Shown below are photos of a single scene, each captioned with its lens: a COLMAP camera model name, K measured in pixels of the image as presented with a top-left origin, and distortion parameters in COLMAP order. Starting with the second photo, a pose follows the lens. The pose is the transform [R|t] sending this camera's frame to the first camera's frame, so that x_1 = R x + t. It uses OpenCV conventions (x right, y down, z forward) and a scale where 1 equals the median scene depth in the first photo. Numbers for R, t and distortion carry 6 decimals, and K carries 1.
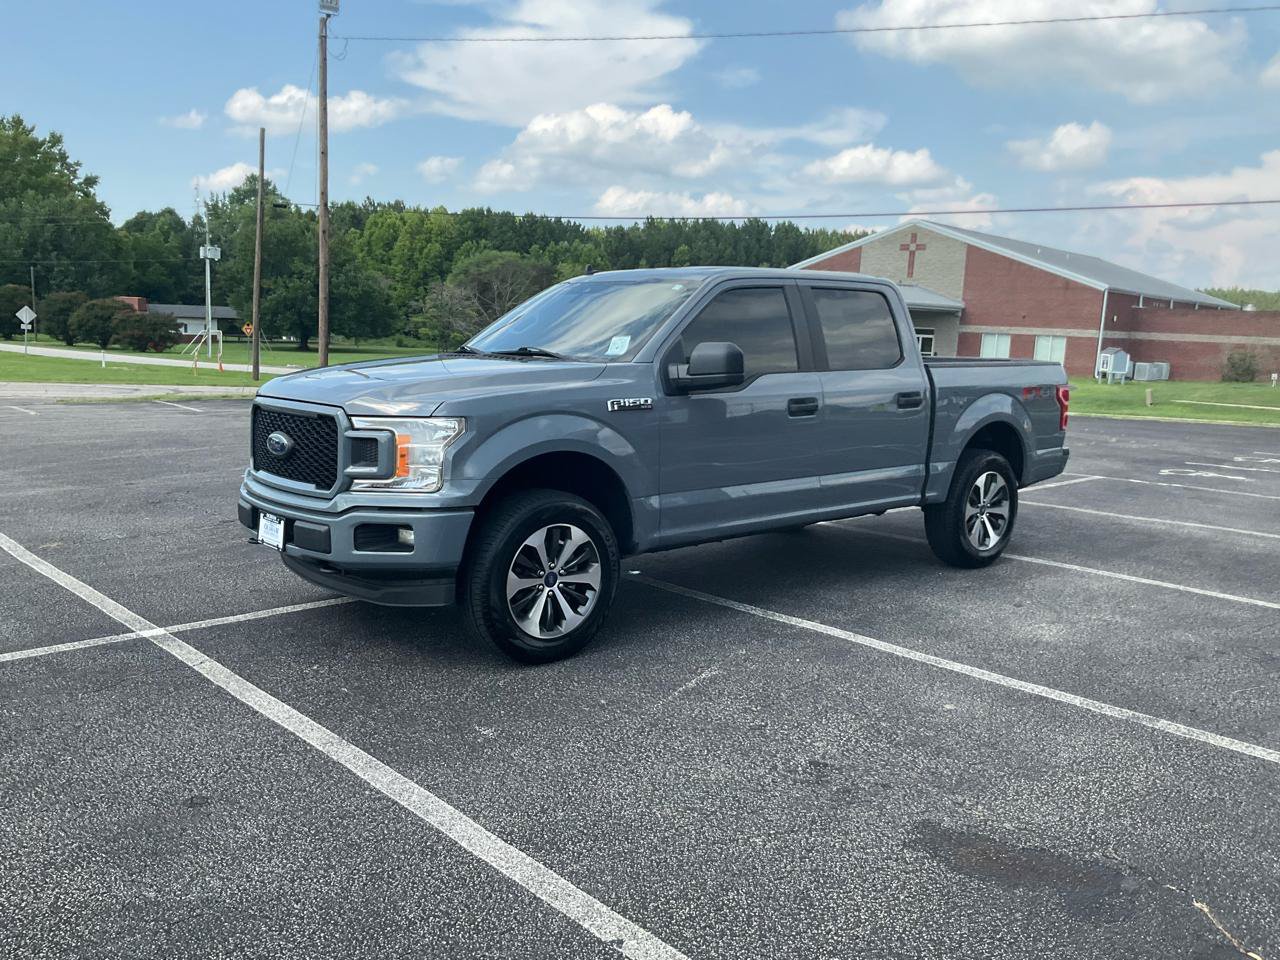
lens RADIAL K [[1044.8, 0, 636.4], [0, 1044.8, 495.8], [0, 0, 1]] dist [0.093232, -0.188180]
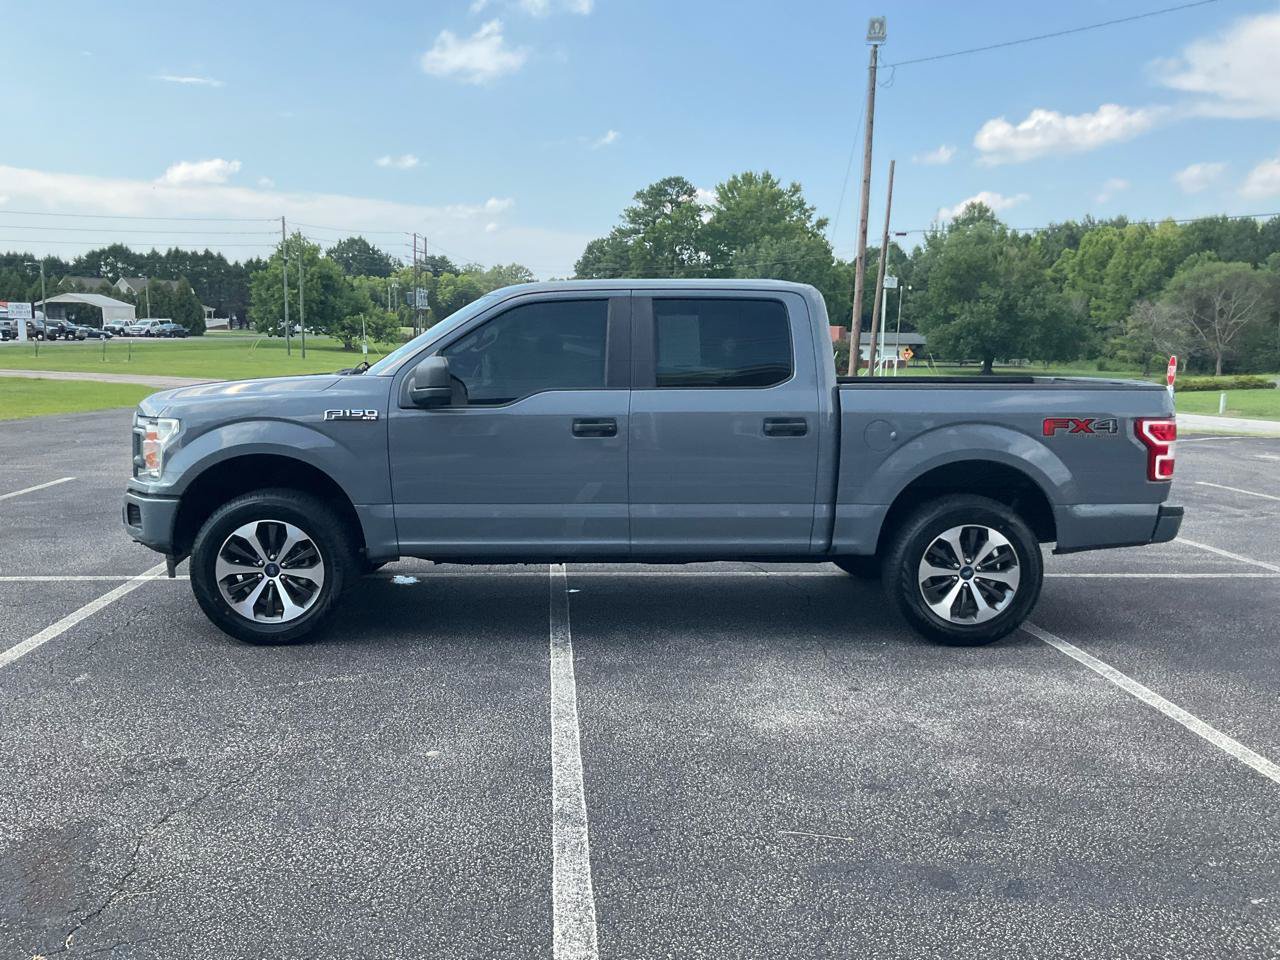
lens RADIAL K [[1044.8, 0, 636.4], [0, 1044.8, 495.8], [0, 0, 1]] dist [0.093232, -0.188180]
pose [[0.789753, 0.073963, -0.608949, 0.615778], [-0.088091, 0.996090, 0.006739, -0.027489], [0.607067, 0.048321, 0.793180, 0.237598]]
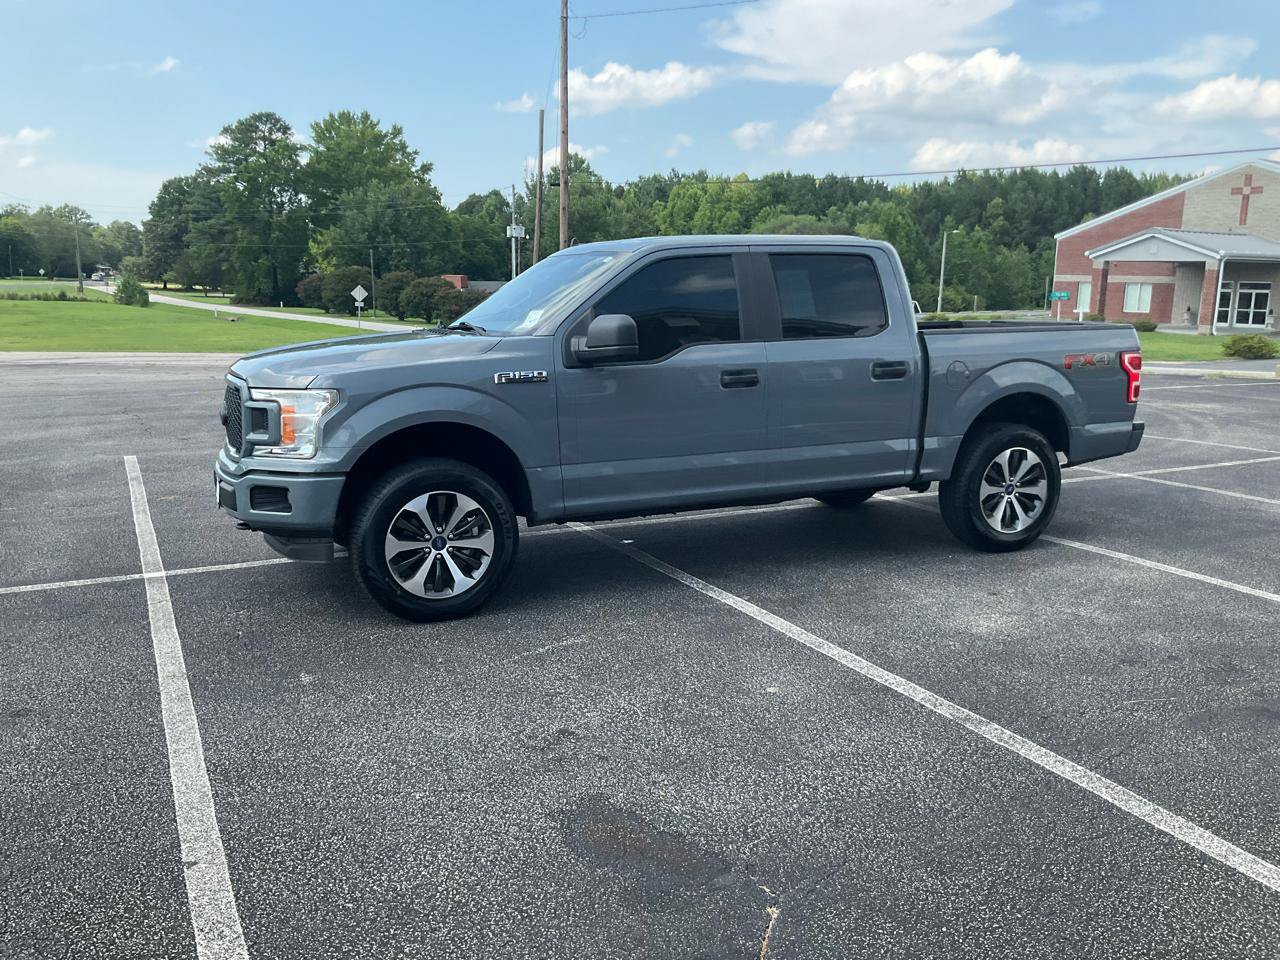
lens RADIAL K [[1041.8, 0, 636.8], [0, 1041.8, 511.1], [0, 0, 1]] dist [0.067685, -0.127538]
pose [[0.958690, 0.033019, -0.282529, 0.281198], [-0.019934, 0.998597, 0.049065, -0.006045], [0.283753, -0.041407, 0.958003, 0.031108]]
